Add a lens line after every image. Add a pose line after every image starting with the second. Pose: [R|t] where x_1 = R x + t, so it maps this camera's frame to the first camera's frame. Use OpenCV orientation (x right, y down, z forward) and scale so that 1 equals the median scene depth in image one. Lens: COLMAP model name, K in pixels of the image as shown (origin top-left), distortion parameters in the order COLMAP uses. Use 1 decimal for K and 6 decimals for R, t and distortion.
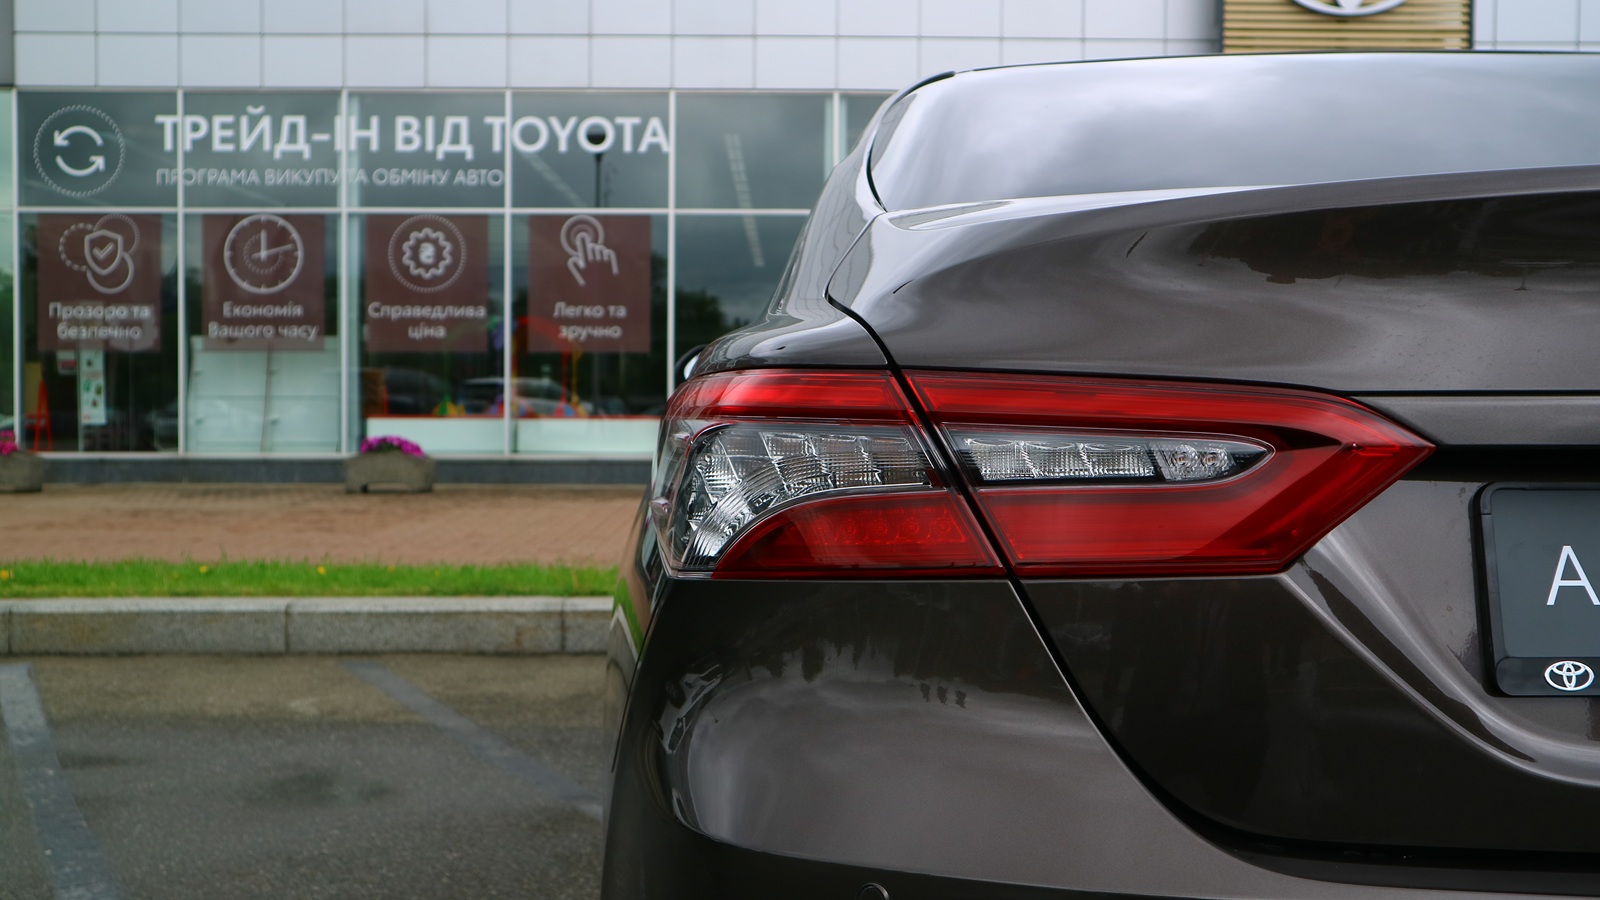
lens RADIAL K [[1867.3, 0, 811.2], [0, 1867.3, 449.7], [0, 0, 1]] dist [0.016003, 0.000000]
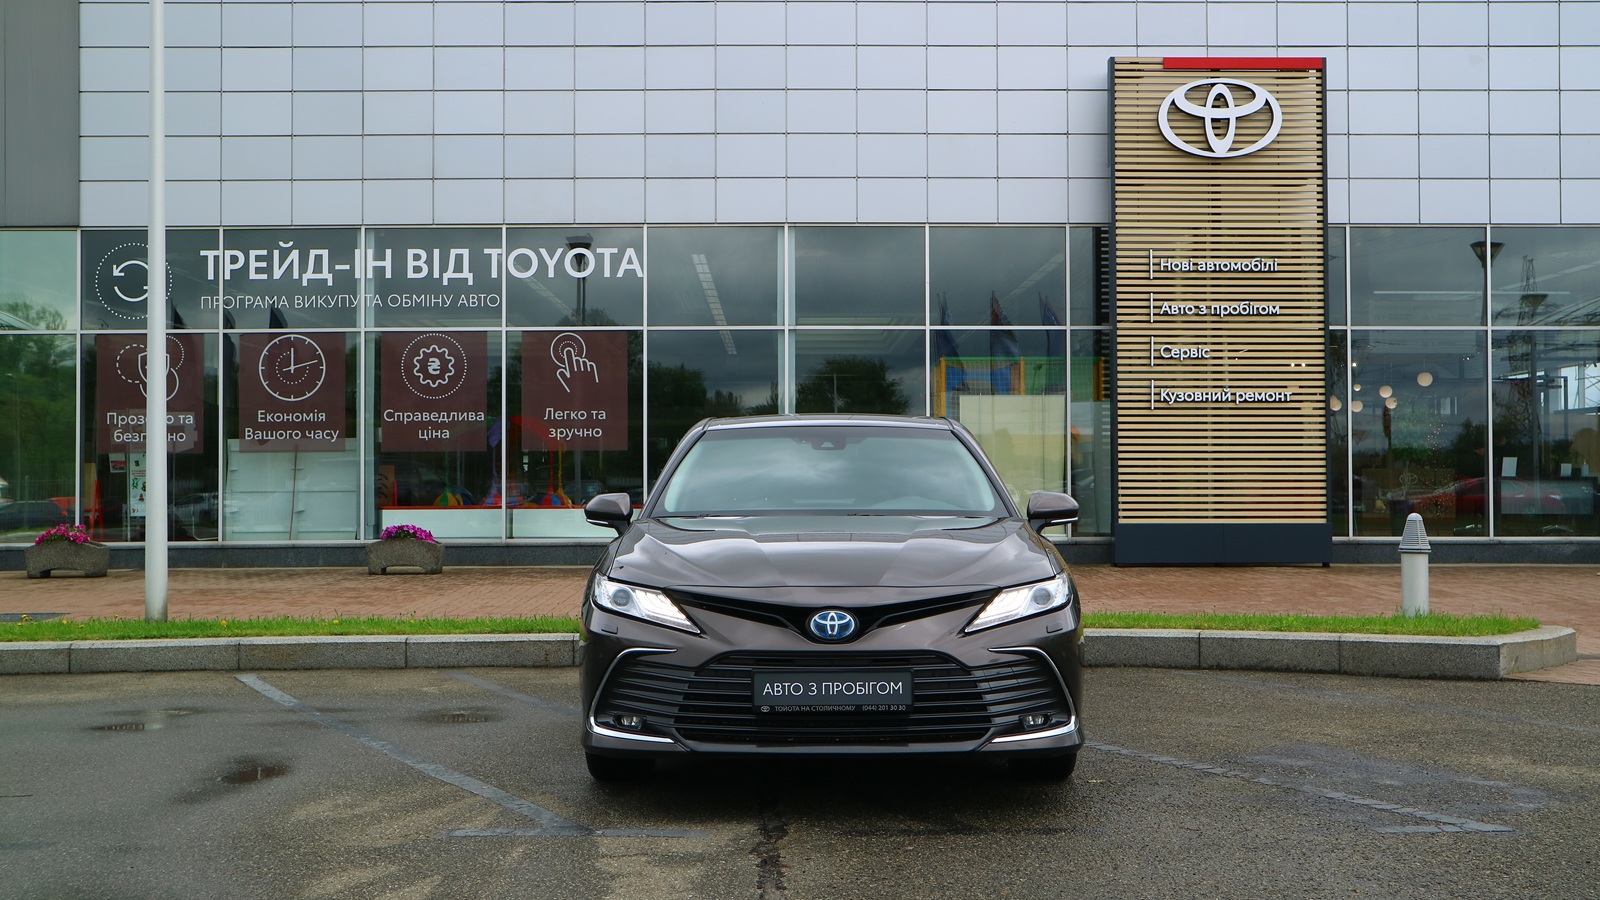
lens RADIAL K [[1867.3, 0, 789.8], [0, 1867.3, 442.2], [0, 0, 1]] dist [0.016003, 0.000000]
pose [[0.999954, -0.009572, 0.000314, 0.013807], [0.009577, 0.998882, -0.046284, -0.002399], [0.000129, 0.046285, 0.998928, -0.152794]]
